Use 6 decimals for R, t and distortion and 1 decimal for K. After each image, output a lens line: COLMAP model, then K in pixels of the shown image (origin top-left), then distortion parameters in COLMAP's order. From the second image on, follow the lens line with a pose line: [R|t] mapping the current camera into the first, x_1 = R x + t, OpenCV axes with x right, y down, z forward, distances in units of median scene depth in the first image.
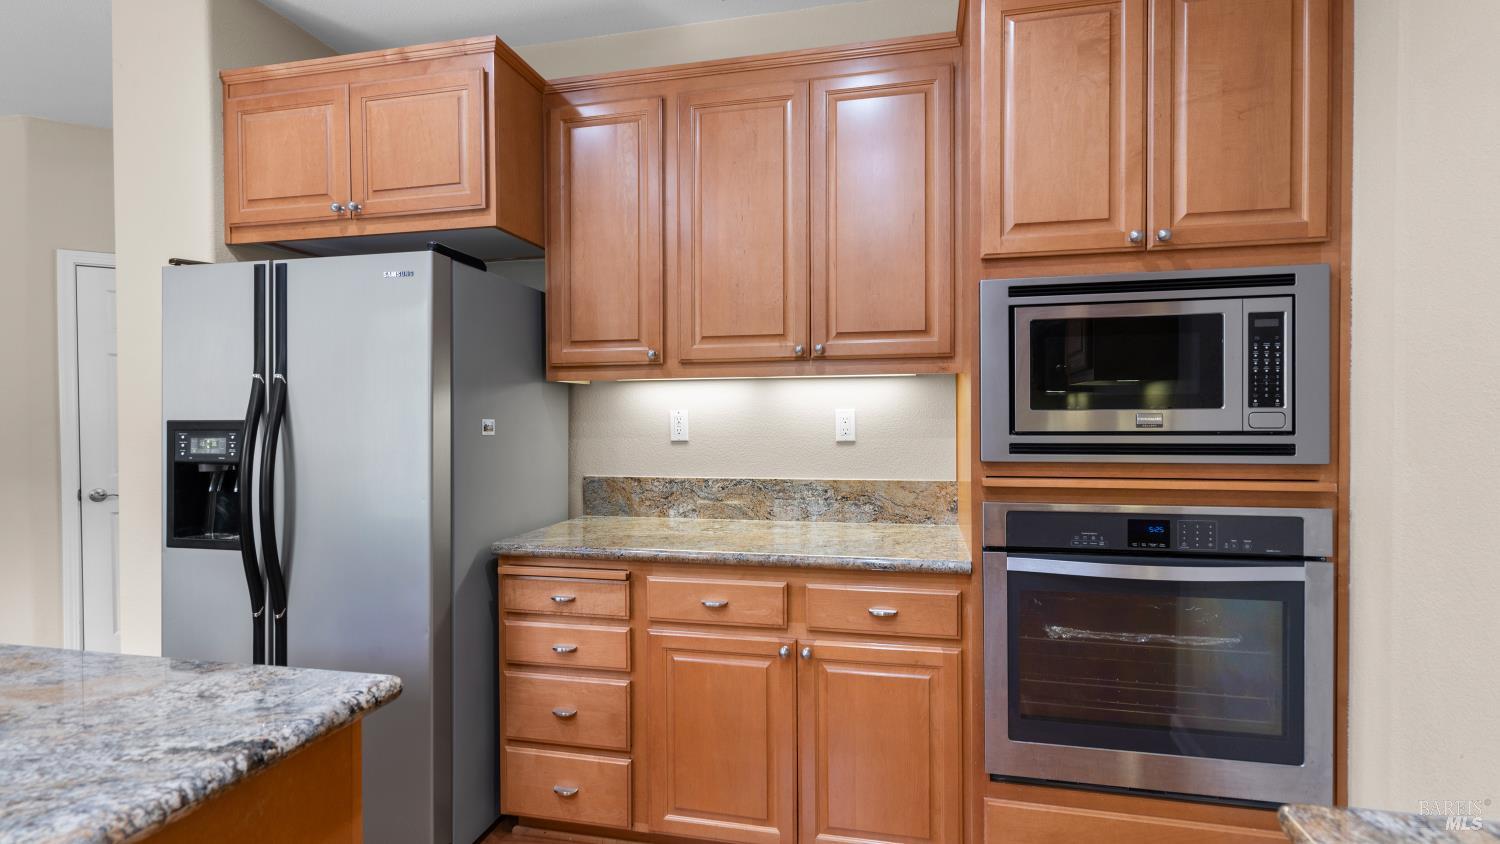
lens RADIAL K [[714.6, 0, 751.8], [0, 714.6, 423.4], [0, 0, 1]] dist [-0.003135, 0.000349]
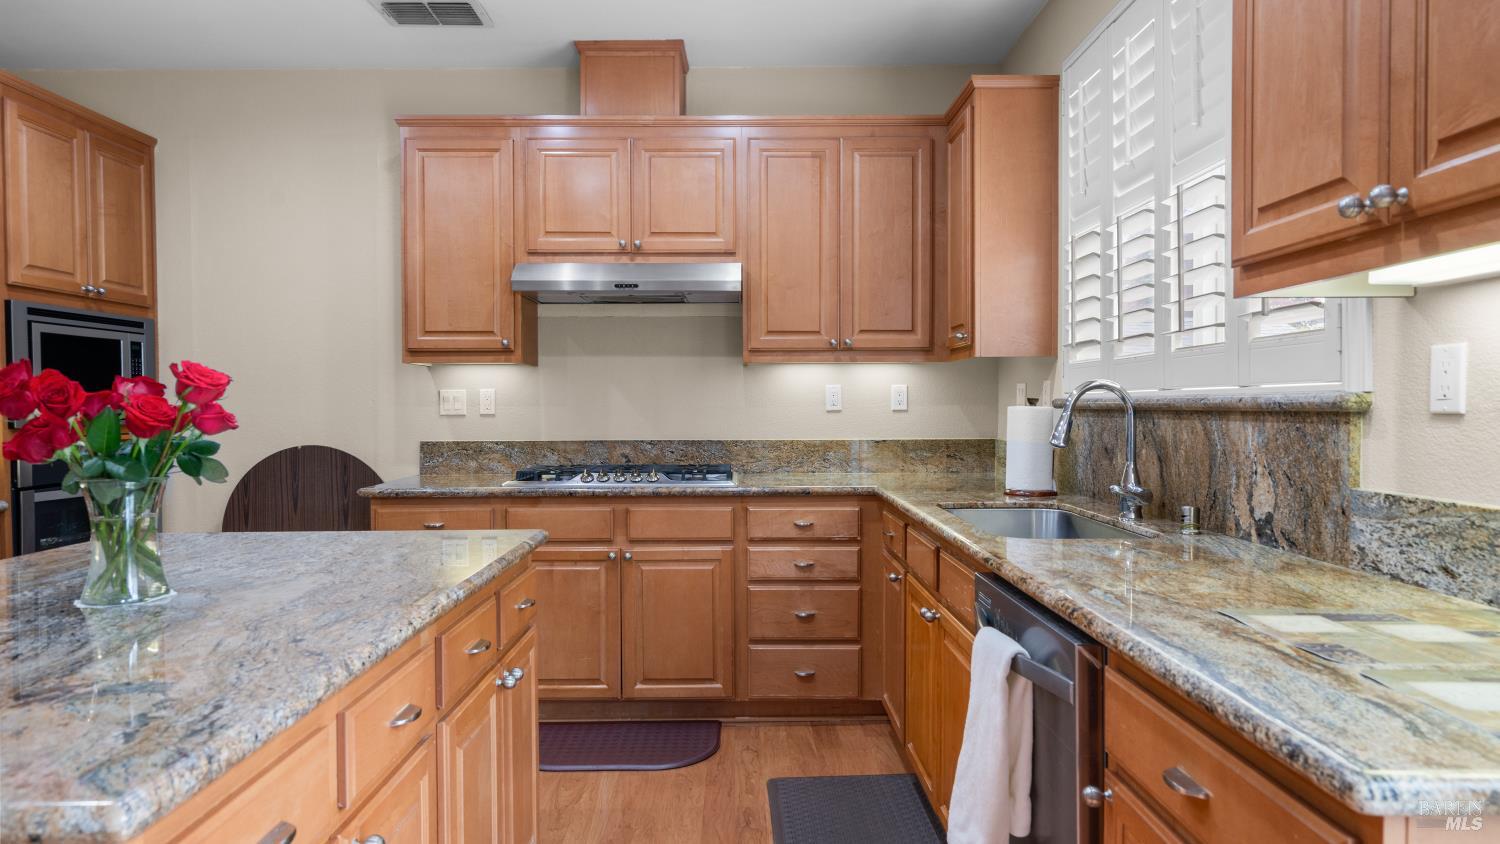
lens RADIAL K [[890.2, 0, 747.1], [0, 890.2, 423.4], [0, 0, 1]] dist [0.005149, 0.001204]
pose [[-0.225487, -0.013644, 0.974151, -1.745243], [0.019414, 0.999640, 0.018495, 0.039893], [-0.974053, 0.023083, -0.225141, -0.011376]]
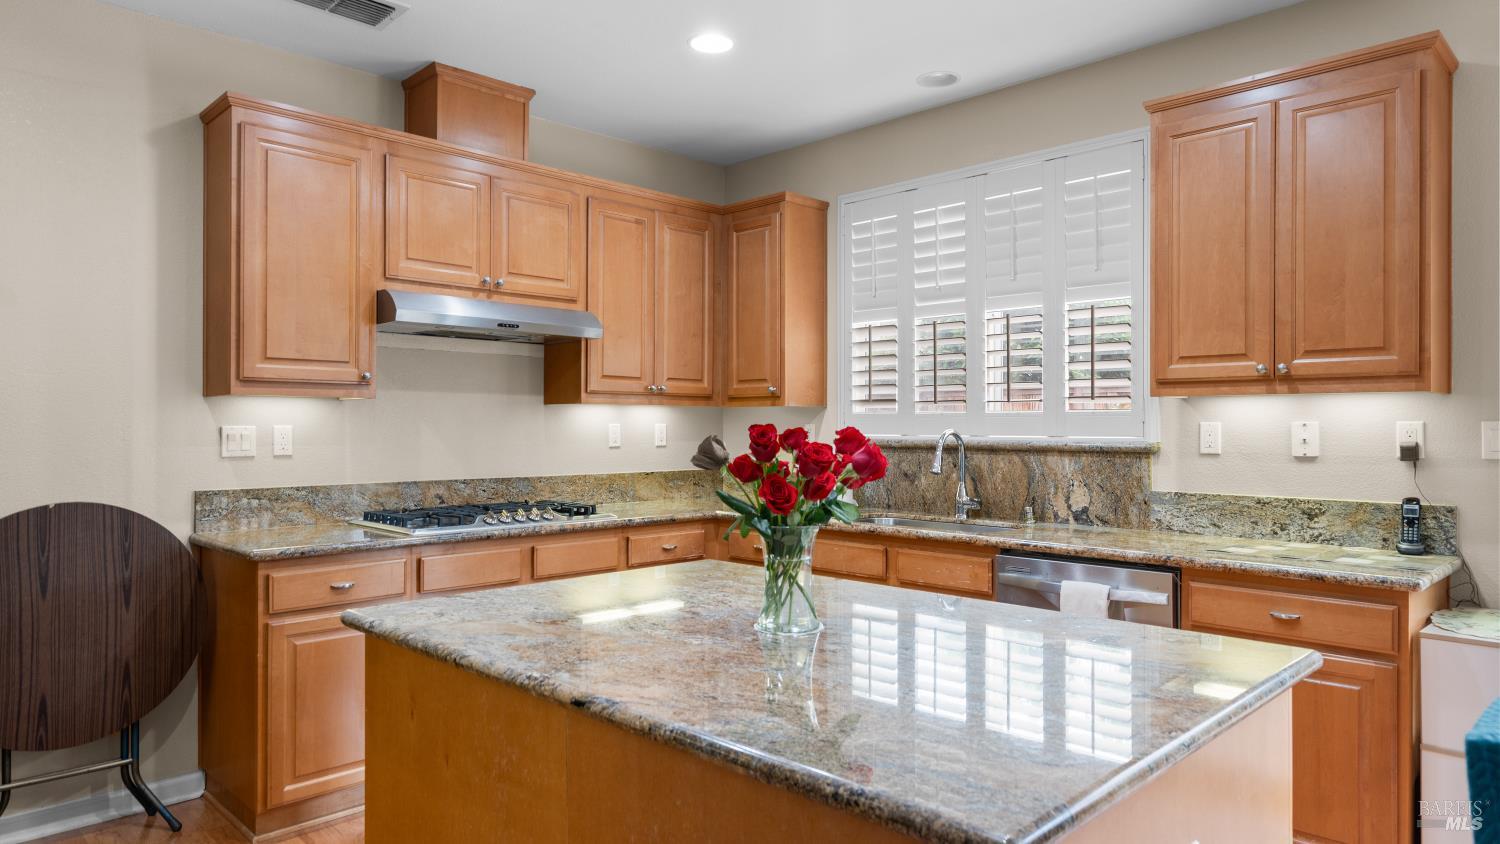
lens RADIAL K [[932.6, 0, 748.4], [0, 932.6, 423.8], [0, 0, 1]] dist [0.007553, 0.000650]
pose [[-0.844782, 0.004881, 0.535089, -1.313687], [0.010216, 0.999923, 0.007008, -0.024923], [-0.535013, 0.011387, -0.844767, 1.267670]]
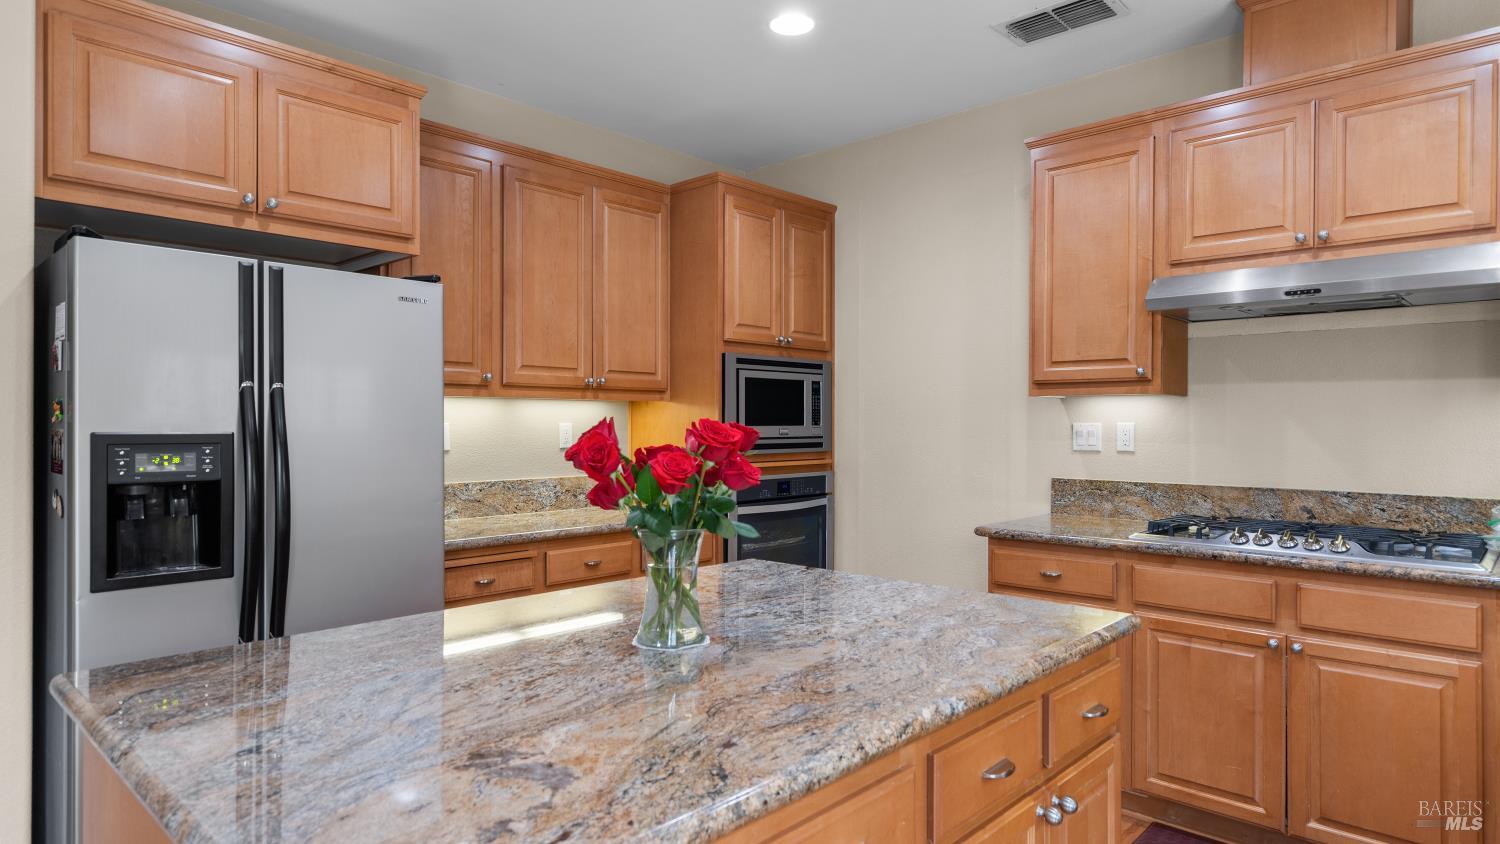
lens RADIAL K [[858.3, 0, 747.5], [0, 858.3, 424.0], [0, 0, 1]] dist [0.007190, 0.001524]
pose [[0.511377, 0.006594, 0.859331, -1.498897], [0.006375, 0.999914, -0.011467, 0.001563], [-0.859333, 0.011342, 0.511291, -0.136803]]
